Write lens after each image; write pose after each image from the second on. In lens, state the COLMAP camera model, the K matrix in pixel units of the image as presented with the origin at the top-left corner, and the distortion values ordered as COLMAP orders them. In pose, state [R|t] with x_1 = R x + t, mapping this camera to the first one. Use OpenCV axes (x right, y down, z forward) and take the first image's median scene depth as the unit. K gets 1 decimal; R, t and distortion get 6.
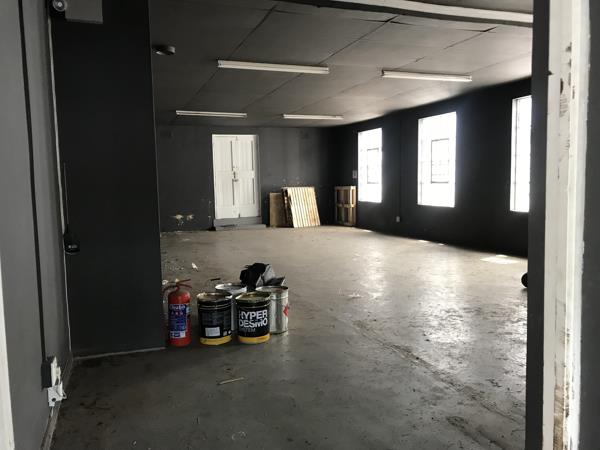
lens RADIAL K [[497.5, 0, 302.2], [0, 497.5, 223.8], [0, 0, 1]] dist [0.036482, -0.010050]
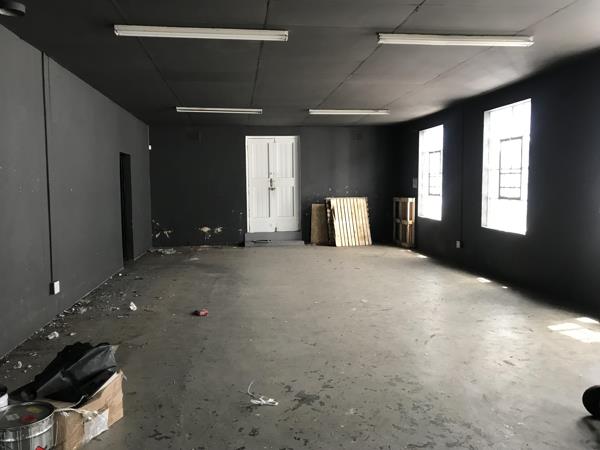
lens RADIAL K [[497.5, 0, 297.4], [0, 497.5, 225.7], [0, 0, 1]] dist [0.036482, -0.010050]
pose [[0.971595, 0.032429, -0.234417, 0.115707], [-0.032750, 0.999460, 0.002527, -0.027733], [0.234373, 0.005221, 0.972133, 0.178015]]
